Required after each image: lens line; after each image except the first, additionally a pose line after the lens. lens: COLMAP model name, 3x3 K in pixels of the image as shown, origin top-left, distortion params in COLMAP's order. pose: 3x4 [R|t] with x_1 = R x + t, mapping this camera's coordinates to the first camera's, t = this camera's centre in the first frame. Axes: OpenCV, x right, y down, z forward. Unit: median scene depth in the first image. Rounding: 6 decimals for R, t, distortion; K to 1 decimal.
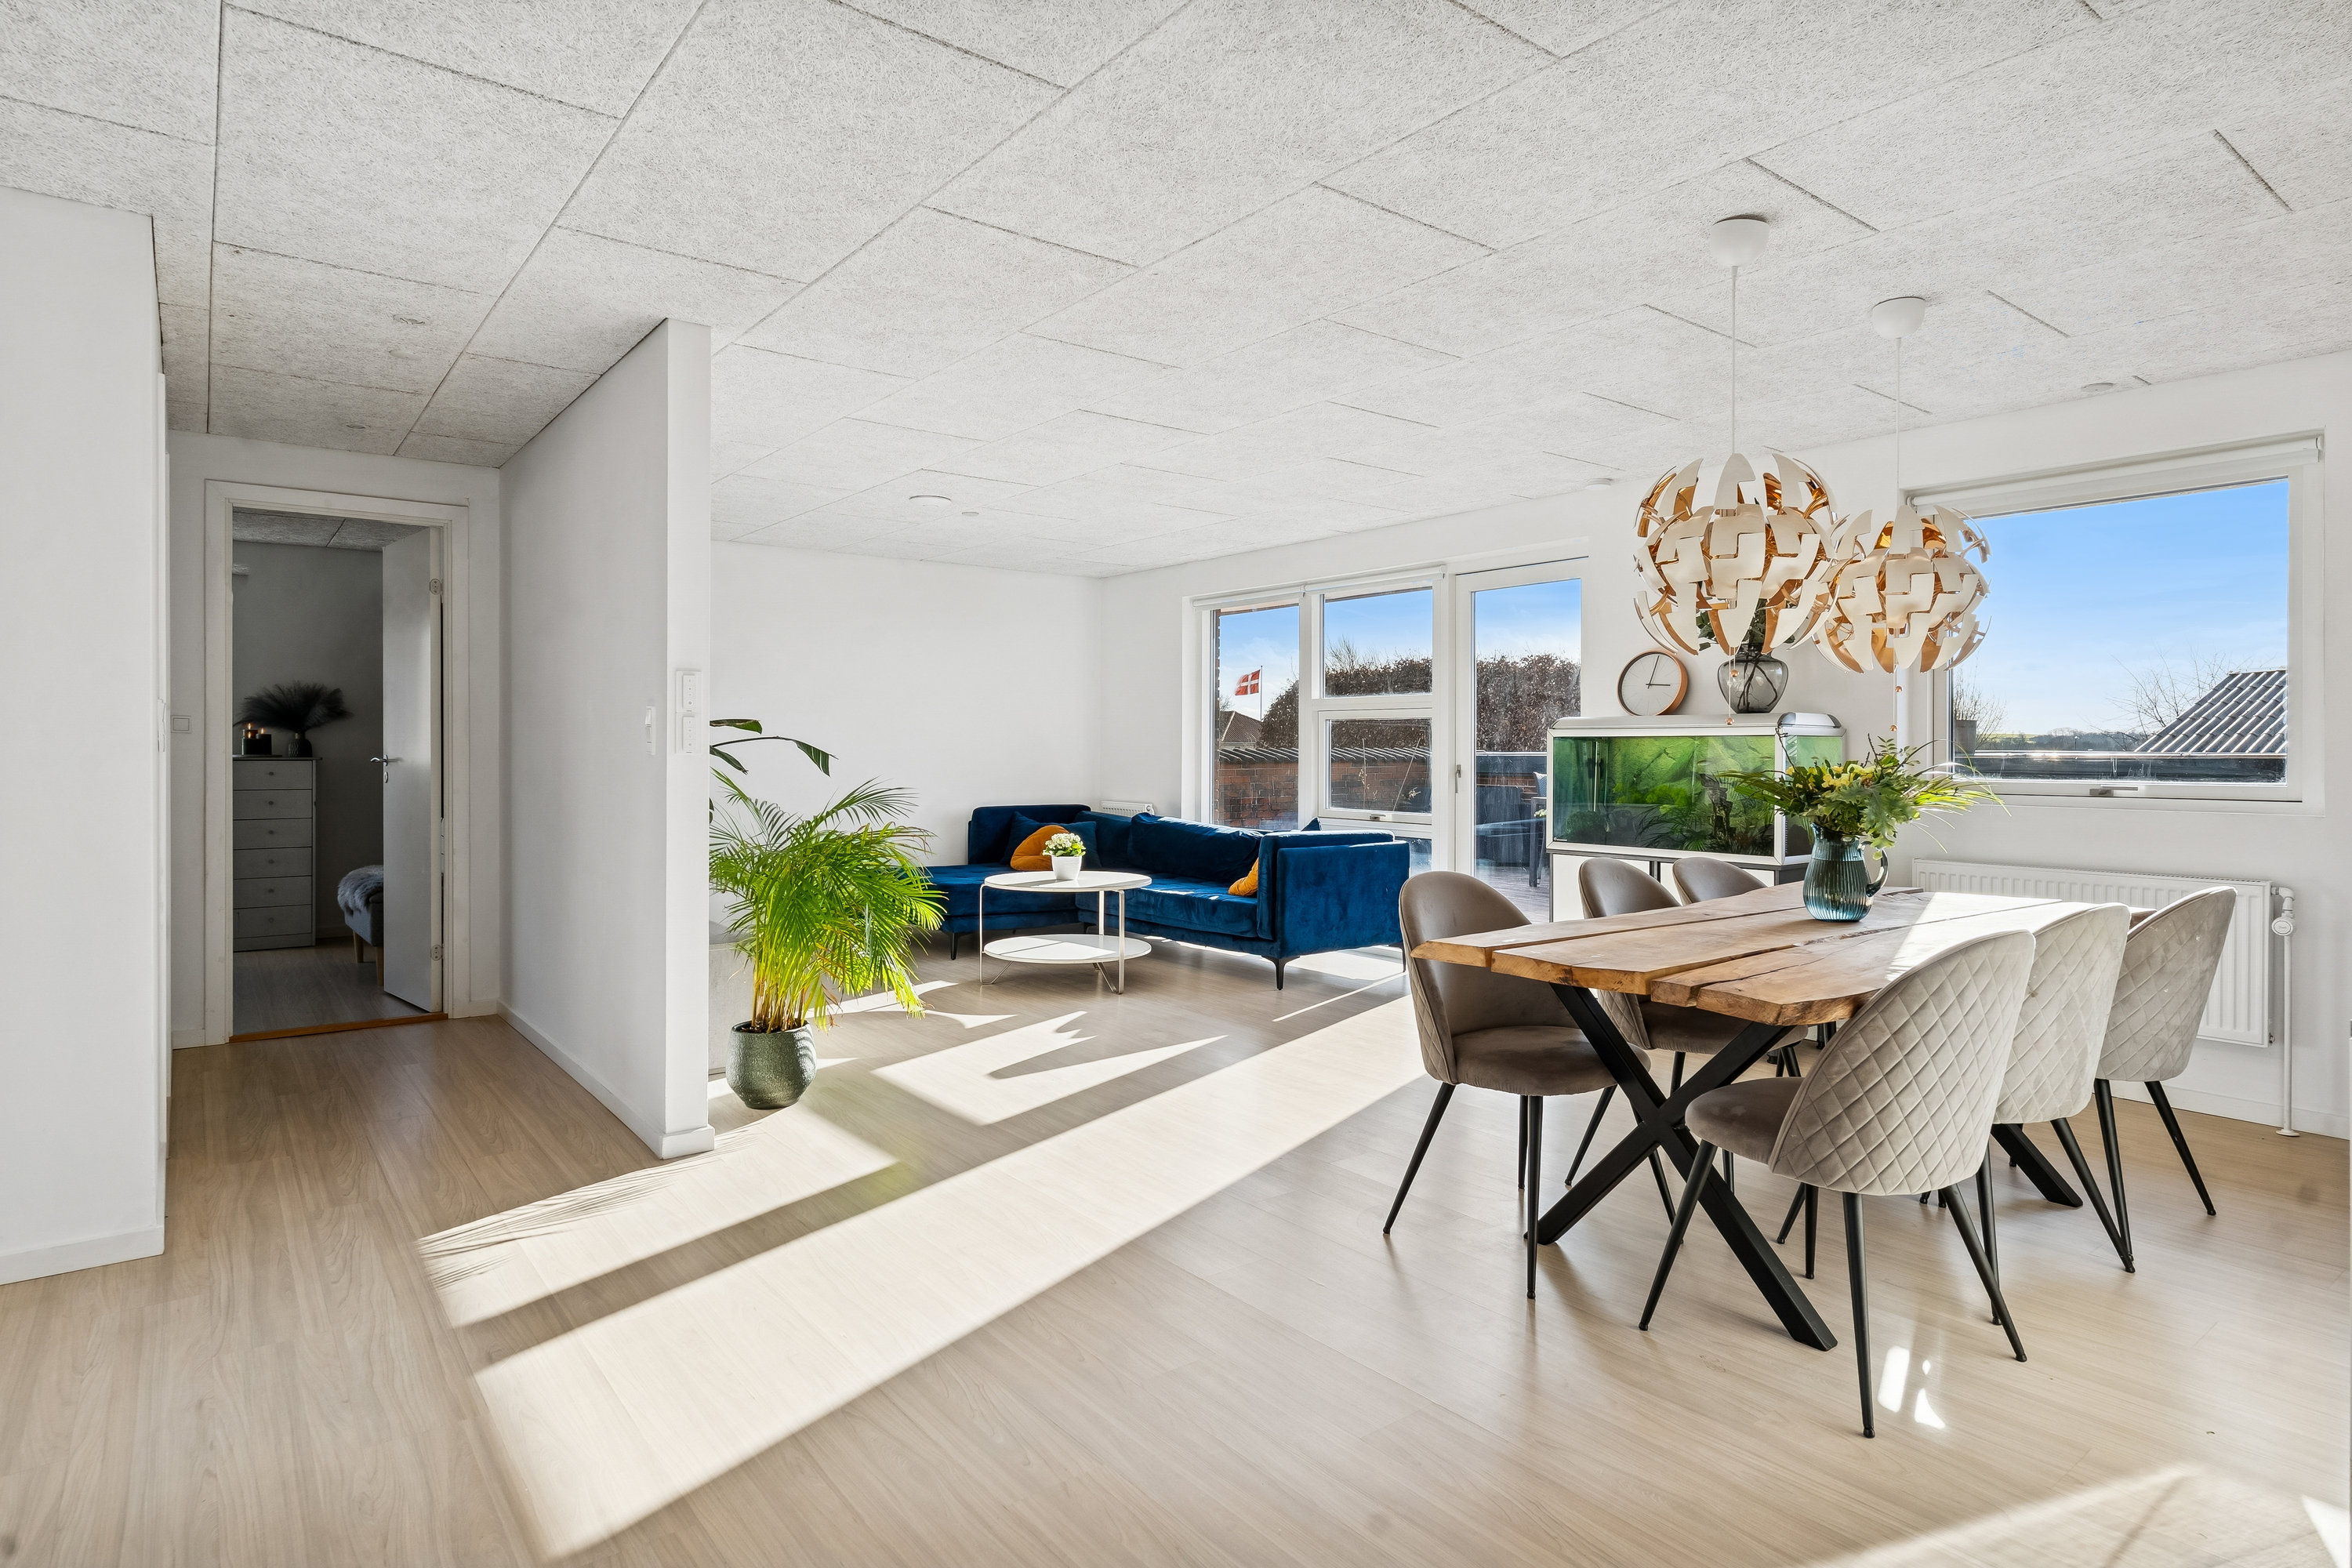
lens RADIAL K [[1270.4, 0, 1174.5], [0, 1270.4, 759.5], [0, 0, 1]] dist [-0.000825, 0.000177]
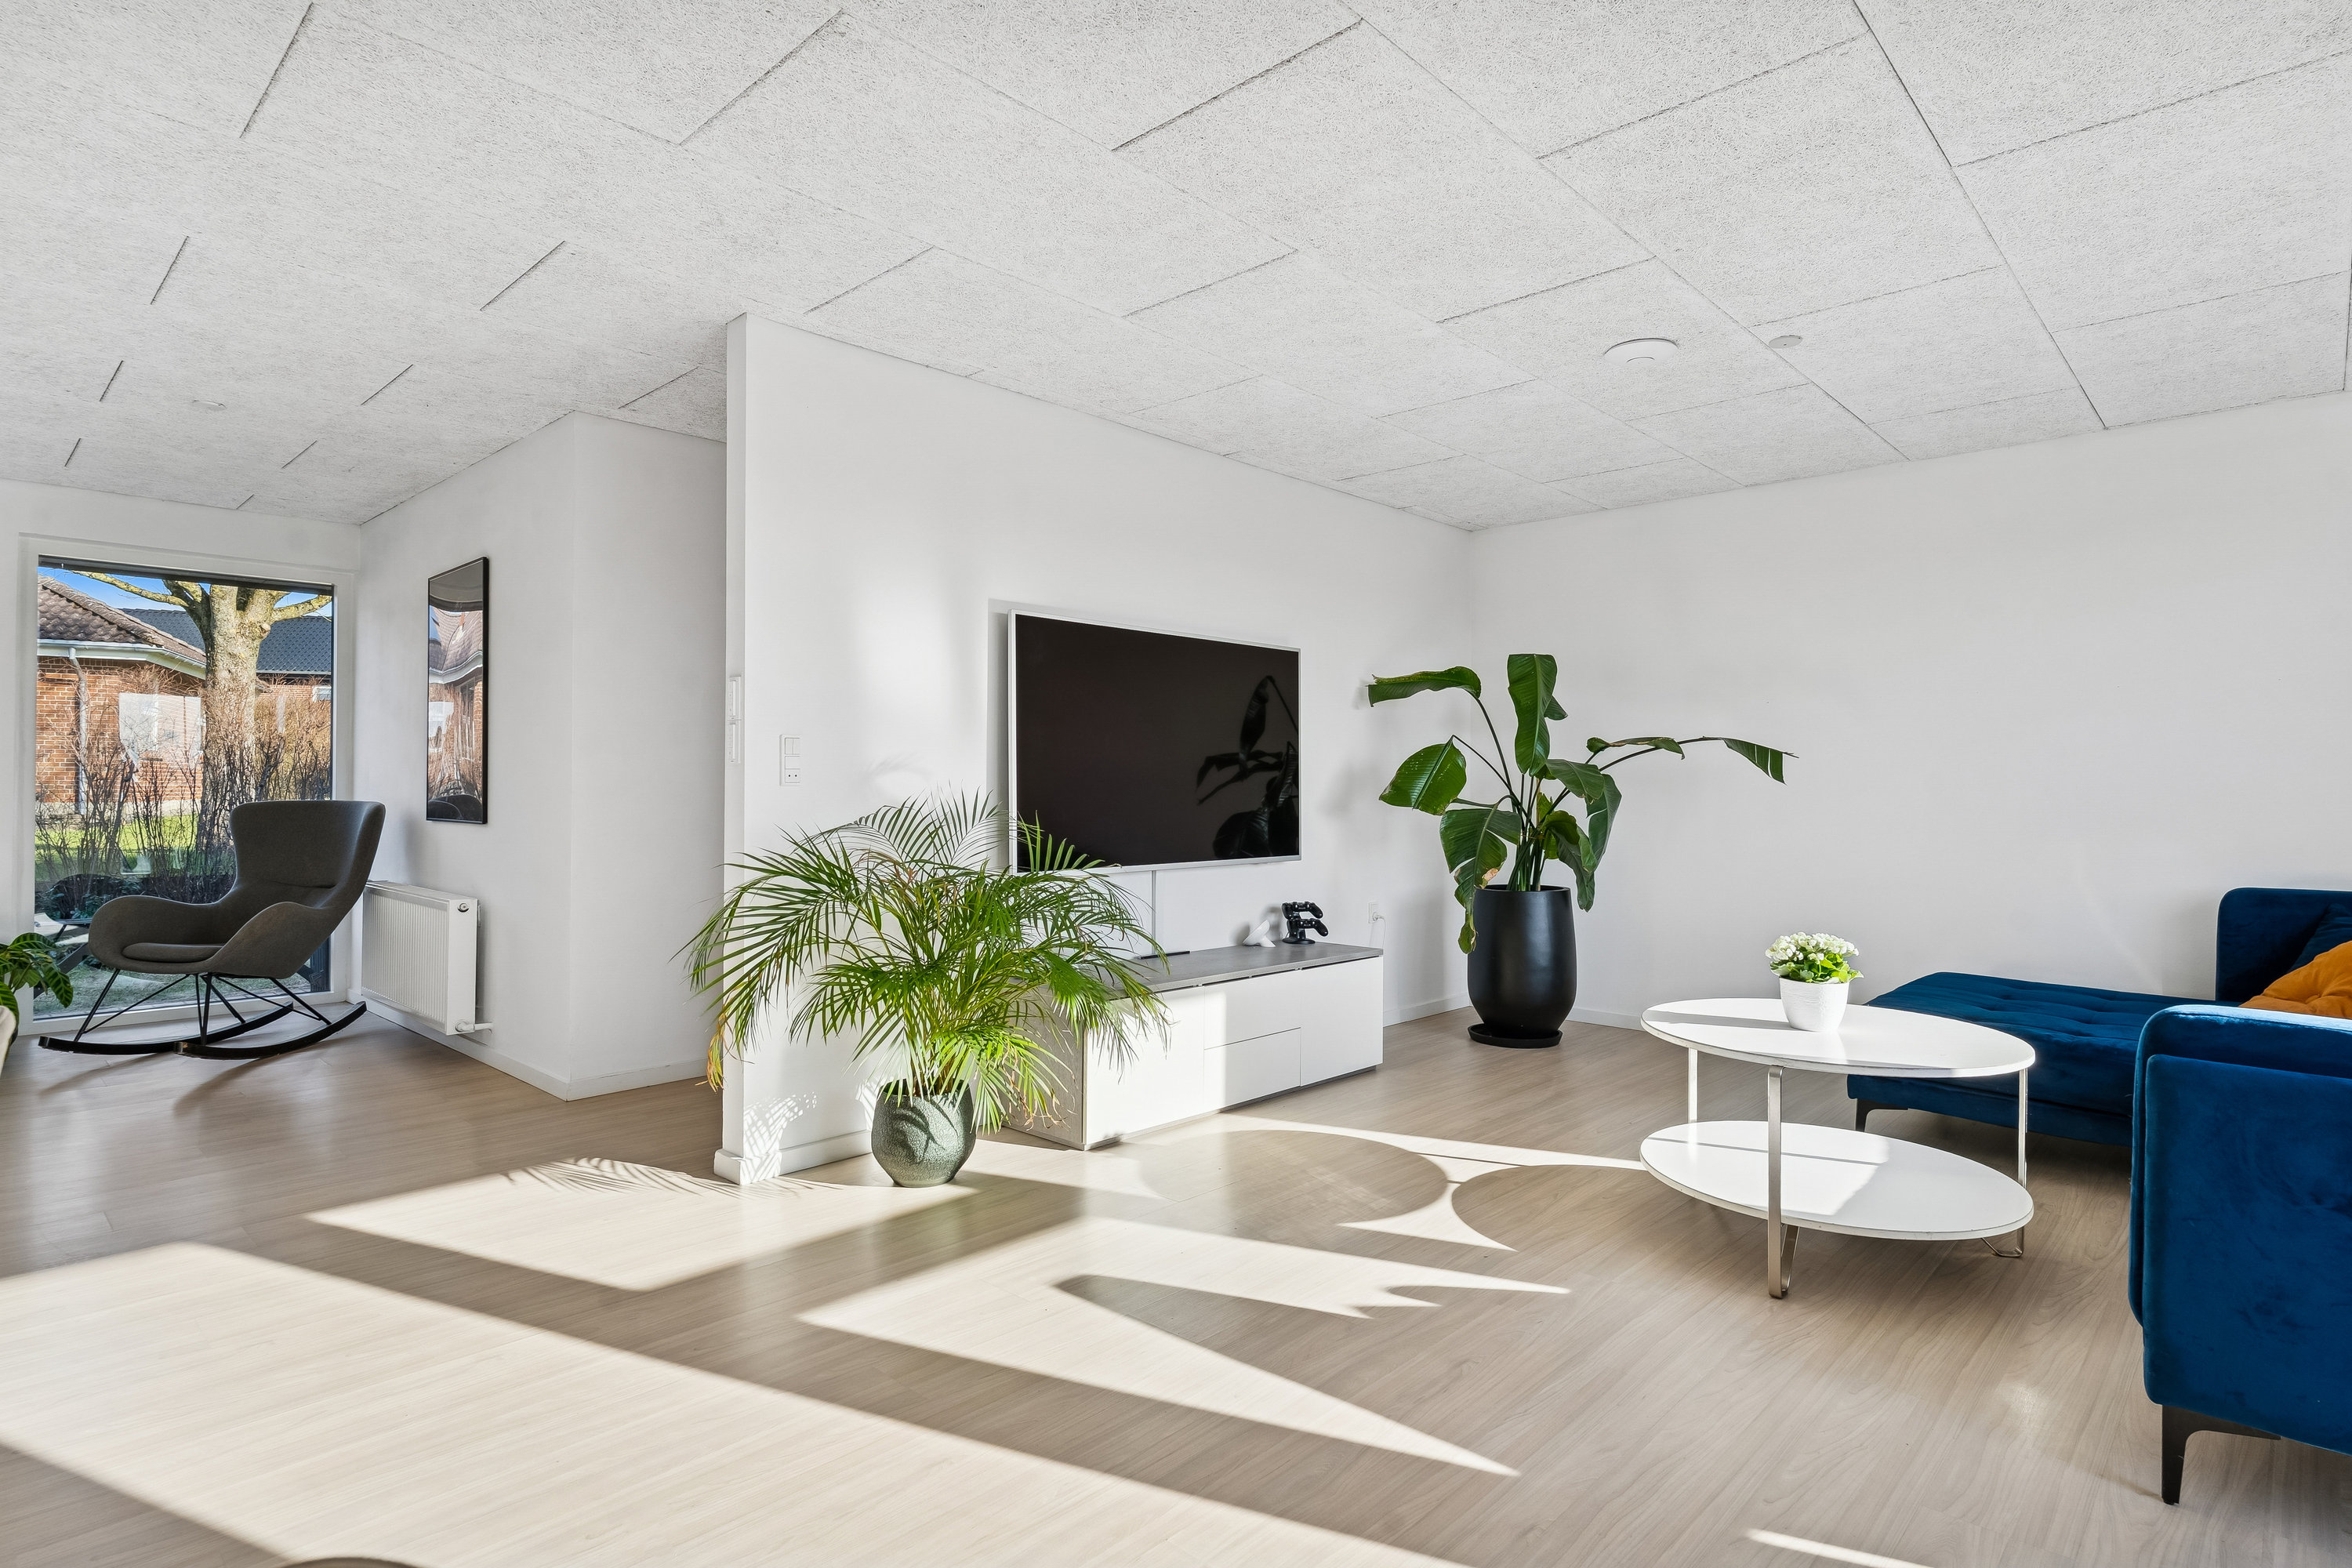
lens RADIAL K [[1224.2, 0, 1190.2], [0, 1224.2, 776.7], [0, 0, 1]] dist [0.001000, 0.000272]
pose [[0.158984, -0.009421, -0.987236, 0.344278], [-0.013663, 0.999838, -0.011742, 0.007466], [0.987187, 0.015355, 0.158830, 0.700157]]
